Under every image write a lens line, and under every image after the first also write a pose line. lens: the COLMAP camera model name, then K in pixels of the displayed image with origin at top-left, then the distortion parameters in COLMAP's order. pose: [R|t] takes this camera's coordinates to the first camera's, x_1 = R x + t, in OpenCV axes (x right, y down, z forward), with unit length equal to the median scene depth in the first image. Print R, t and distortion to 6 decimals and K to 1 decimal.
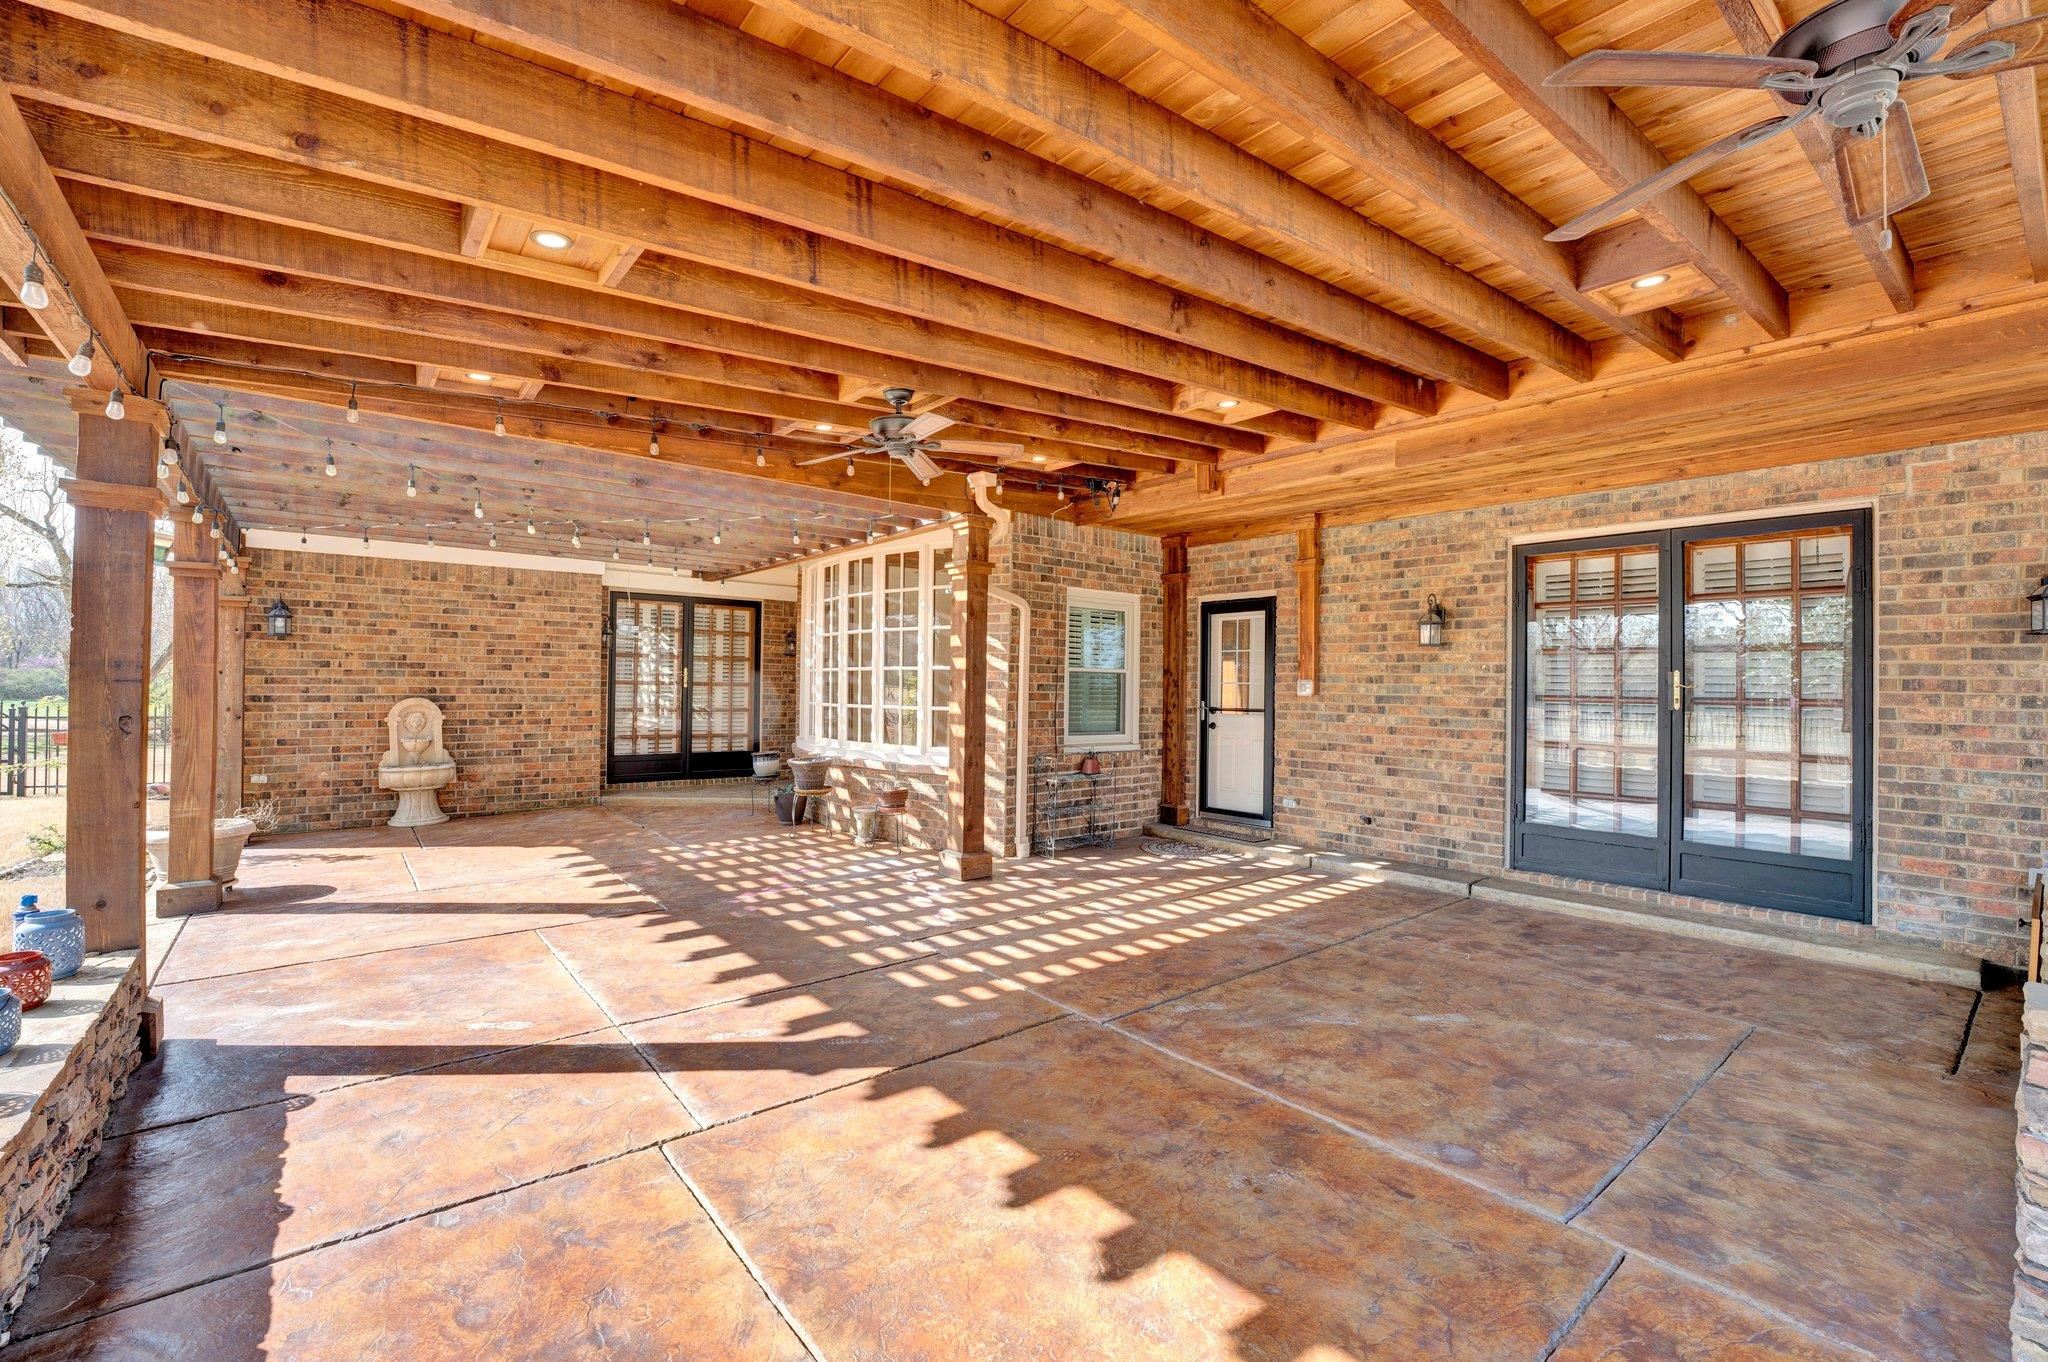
lens RADIAL K [[883.2, 0, 1017.3], [0, 883.2, 678.2], [0, 0, 1]] dist [-0.022532, -0.000329]
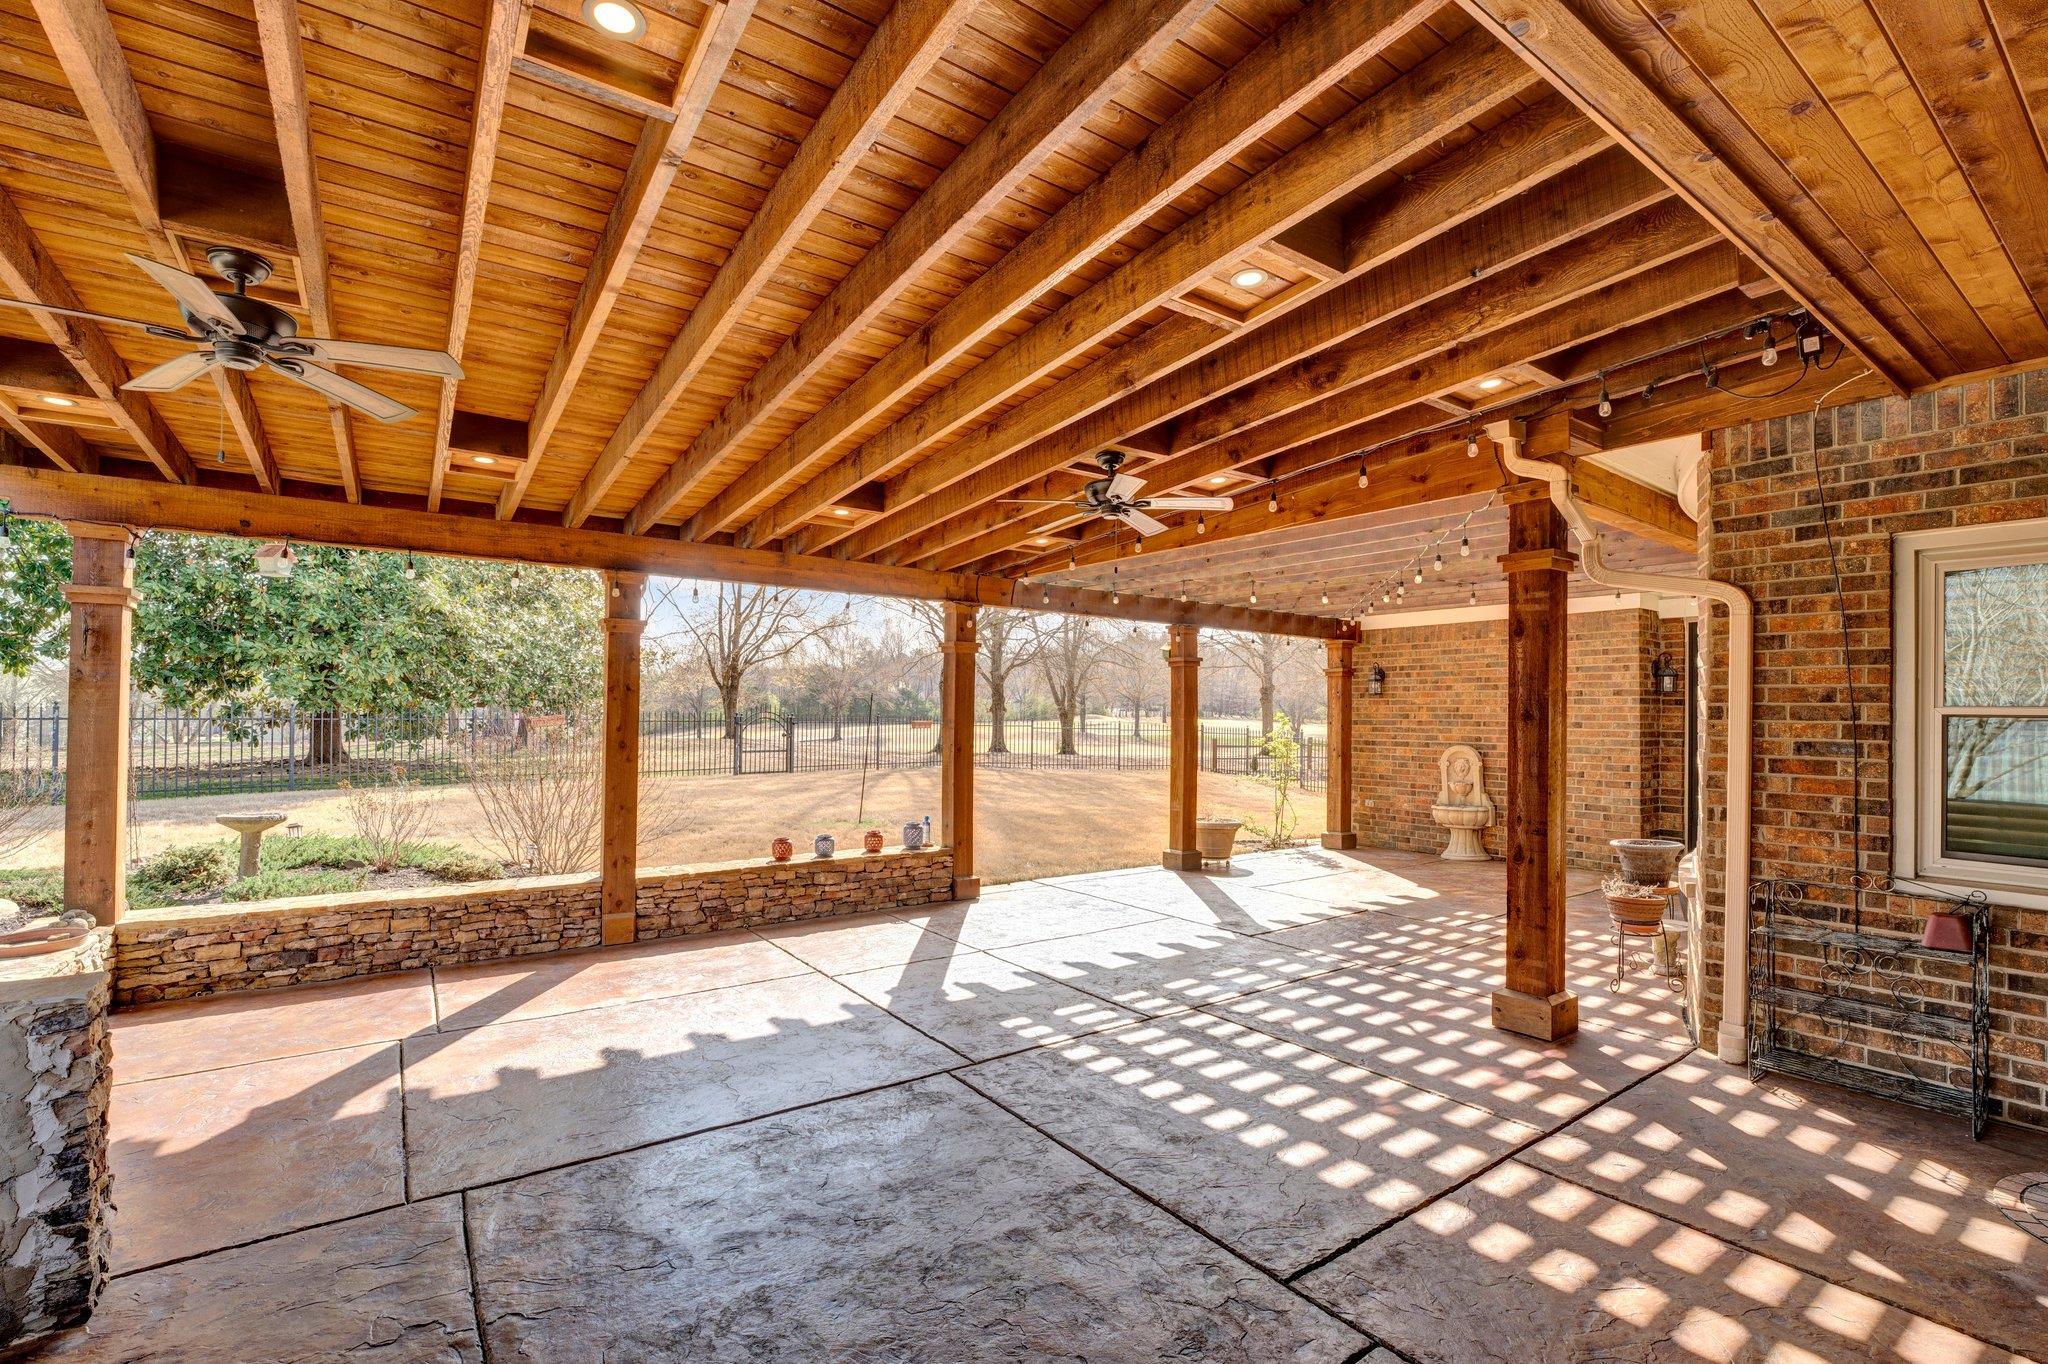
lens RADIAL K [[883.2, 0, 994.4], [0, 883.2, 711.4], [0, 0, 1]] dist [-0.022532, -0.000329]
pose [[-0.077820, -0.016008, -0.996839, 0.496774], [-0.002863, 0.999871, -0.015834, -0.001585], [0.996963, 0.001622, -0.077856, 0.512171]]
